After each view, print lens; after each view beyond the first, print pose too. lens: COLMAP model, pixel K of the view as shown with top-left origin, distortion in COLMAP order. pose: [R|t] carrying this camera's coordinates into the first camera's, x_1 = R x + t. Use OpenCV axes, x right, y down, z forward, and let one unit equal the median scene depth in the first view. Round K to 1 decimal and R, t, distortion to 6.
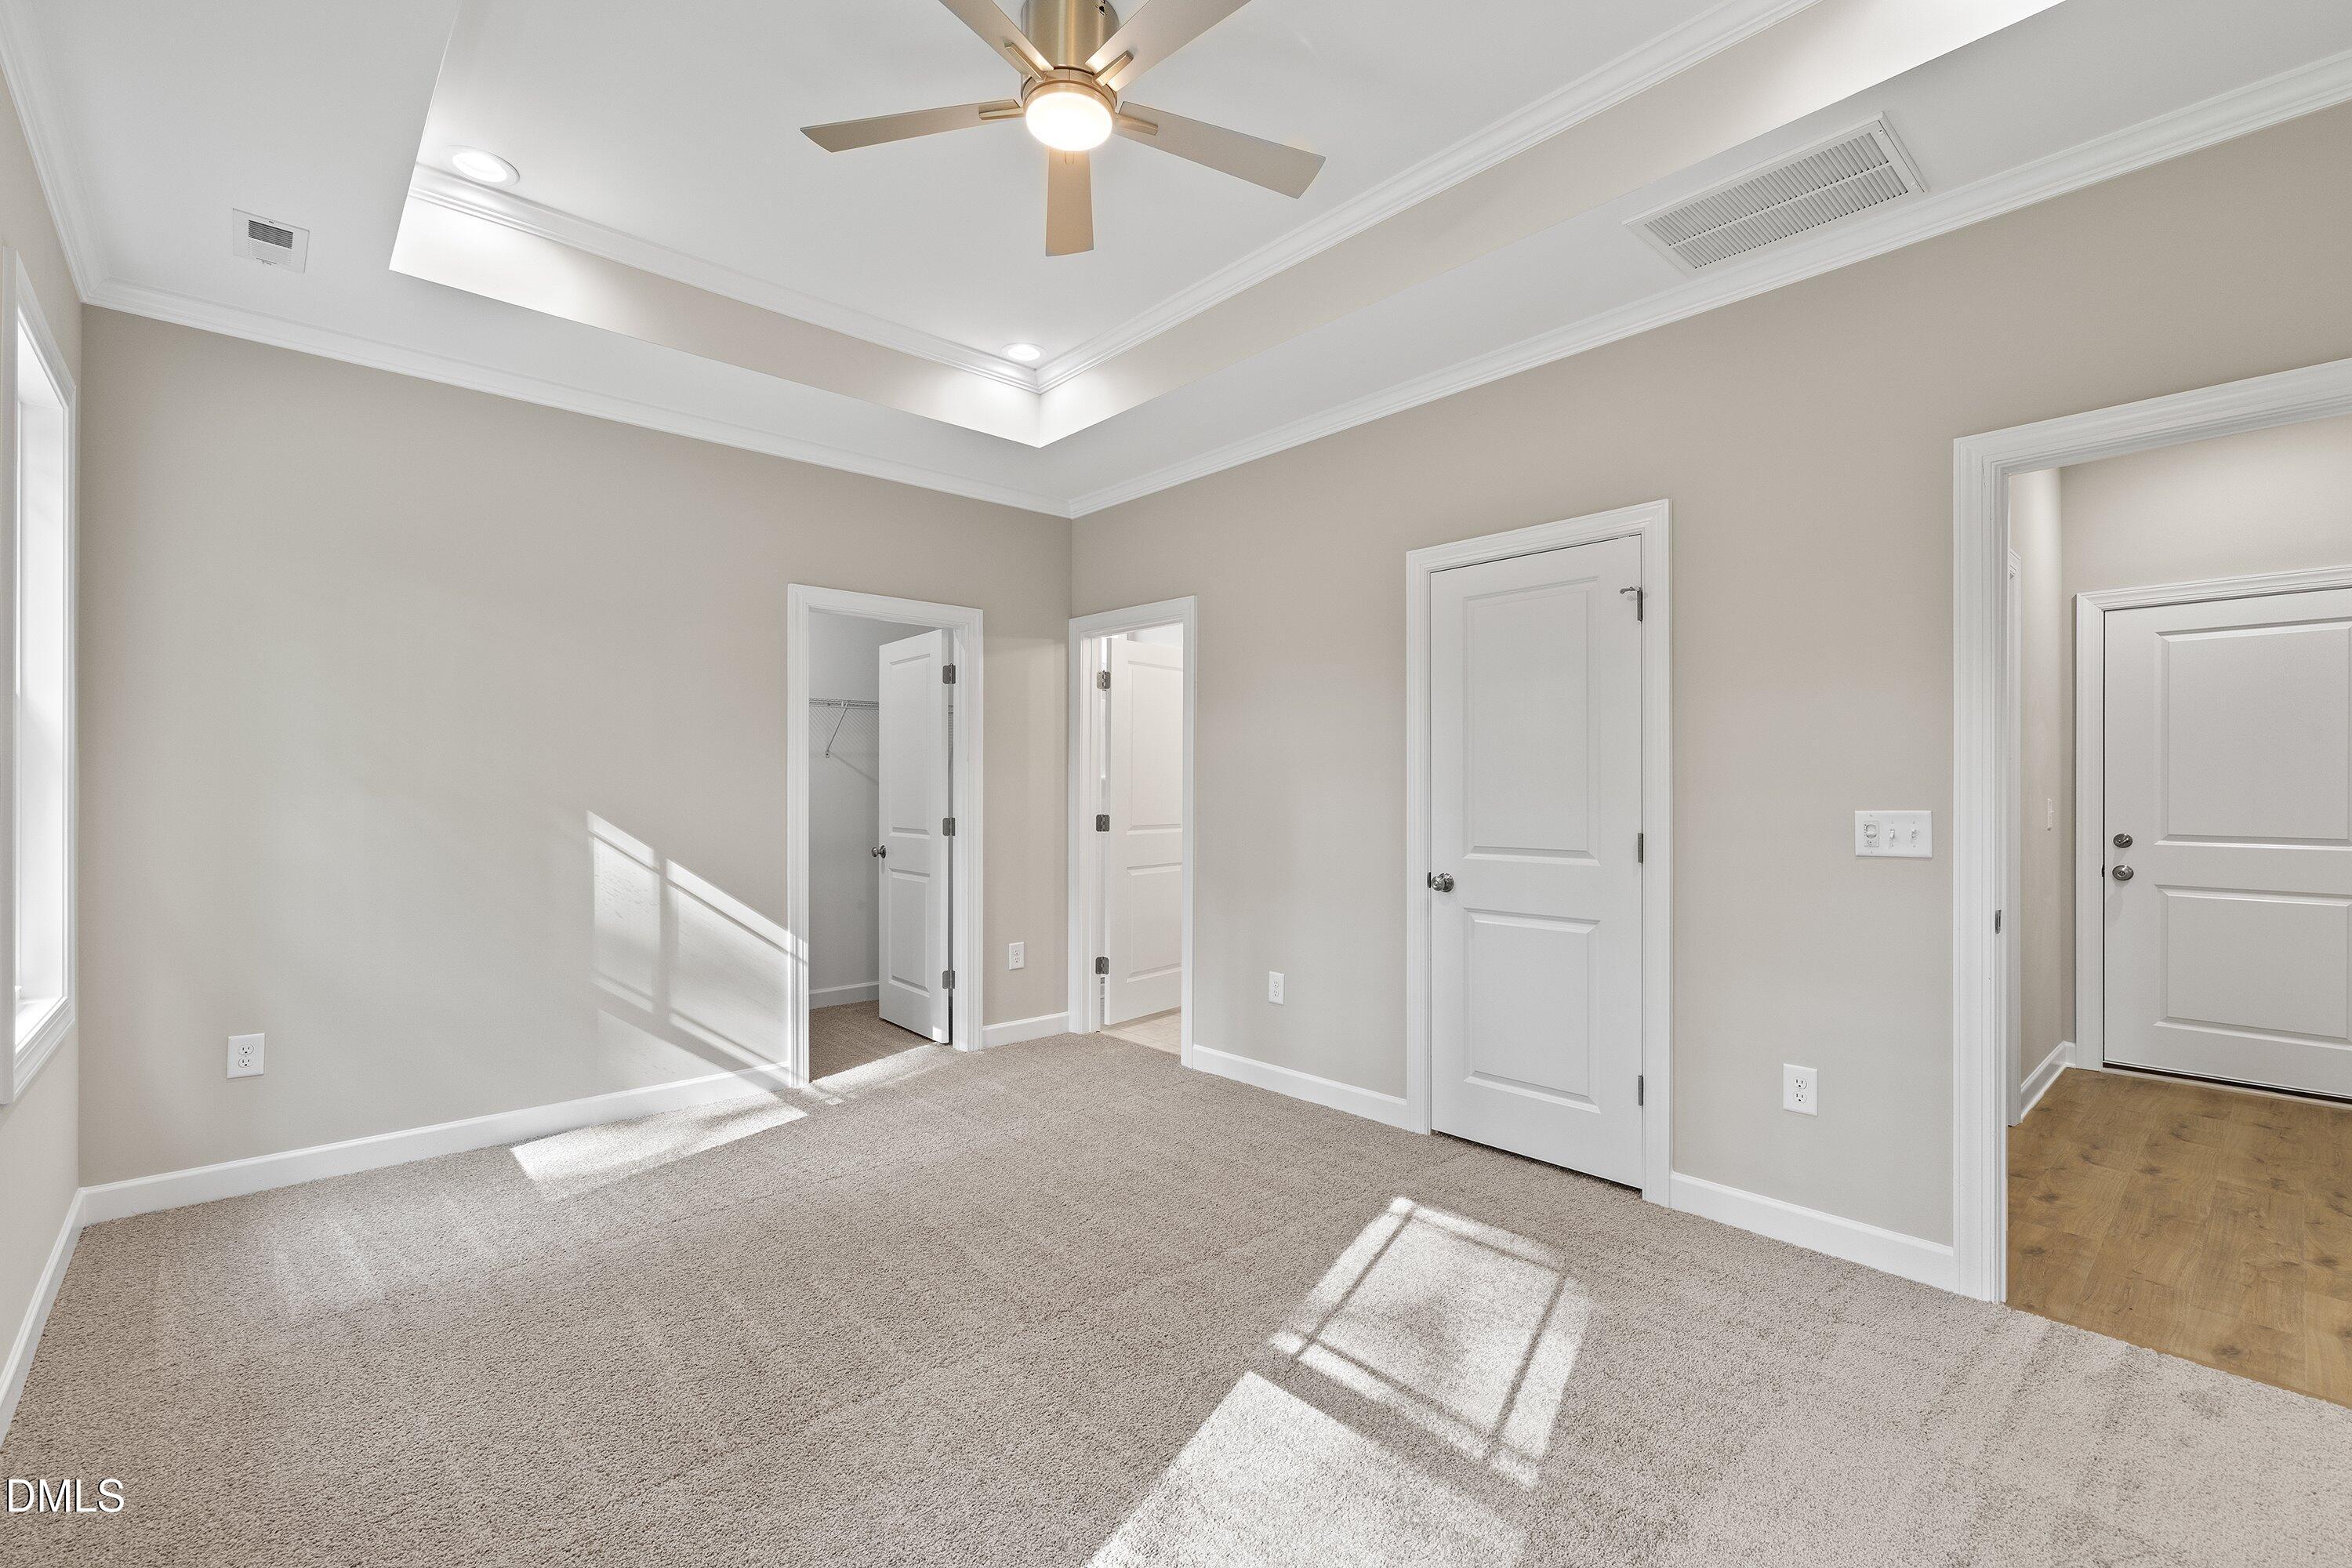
lens RADIAL K [[1018.6, 0, 1182.0], [0, 1018.6, 788.3], [0, 0, 1]] dist [0.000031, 0.000898]
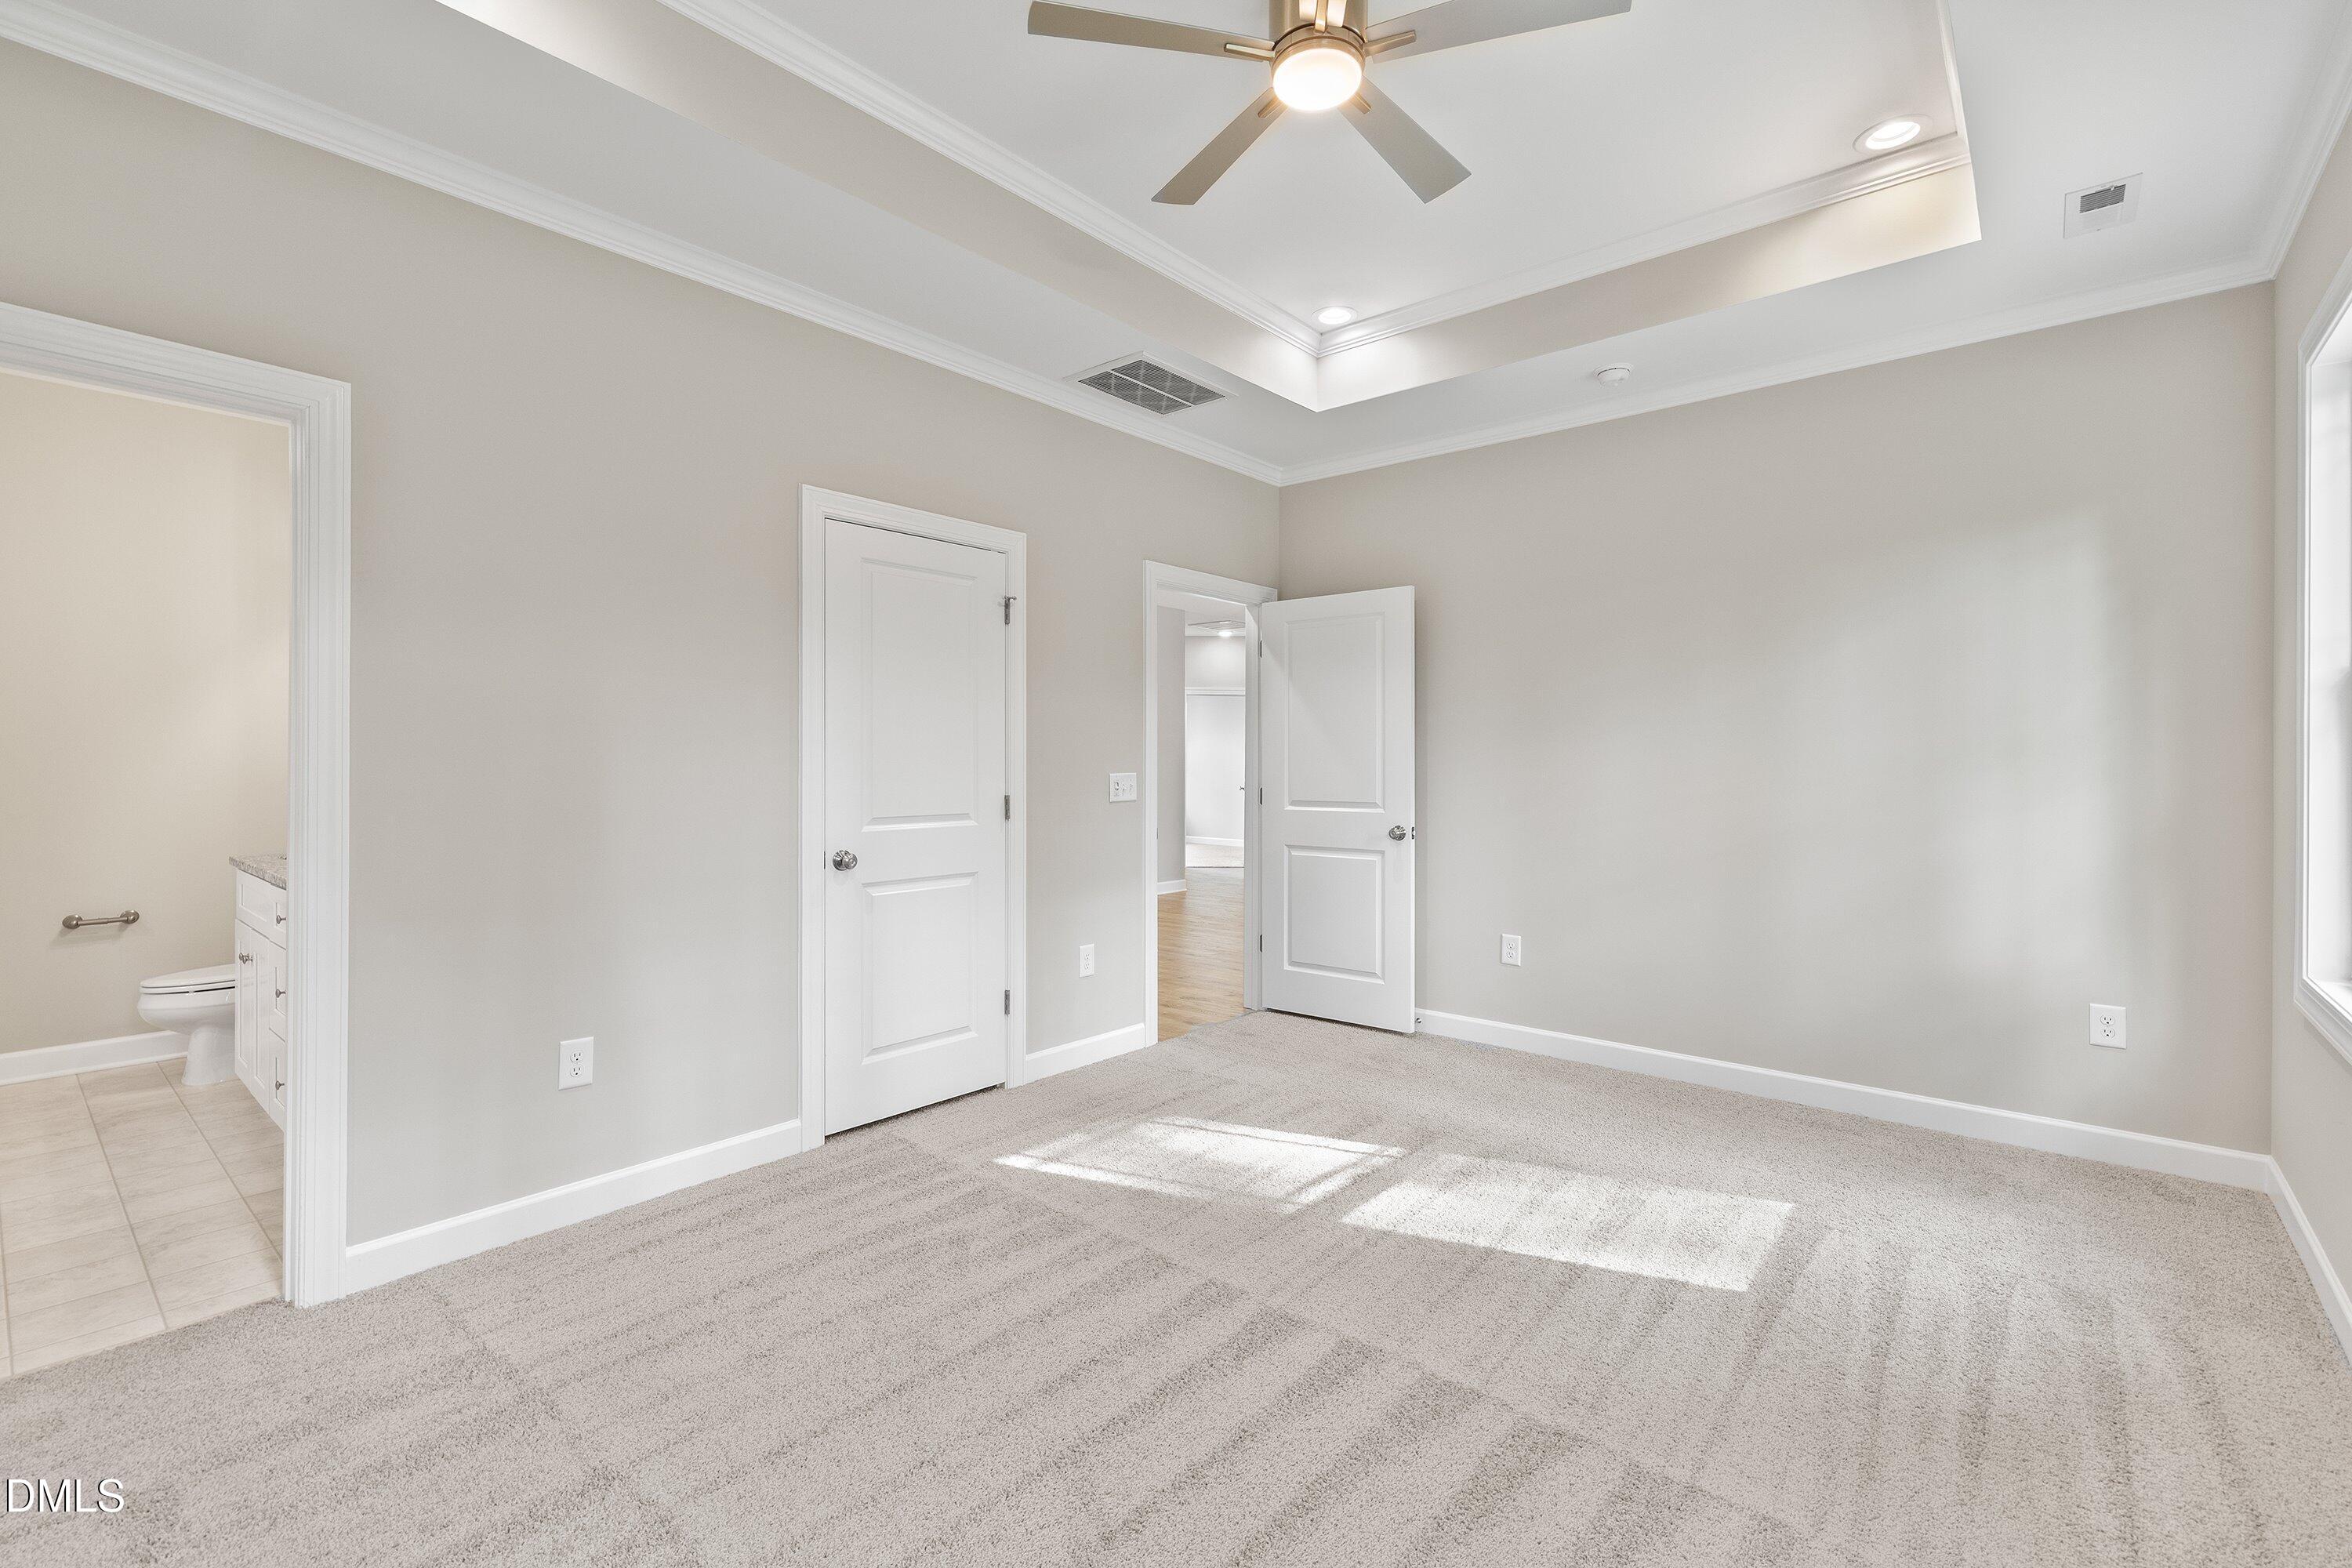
lens RADIAL K [[1061.0, 0, 1205.2], [0, 1061.0, 768.6], [0, 0, 1]] dist [0.002284, 0.000336]
pose [[-0.135062, -0.007425, 0.990809, -0.841030], [-0.003969, 0.999968, 0.006953, 0.001712], [-0.990829, -0.002994, -0.135087, 0.915670]]
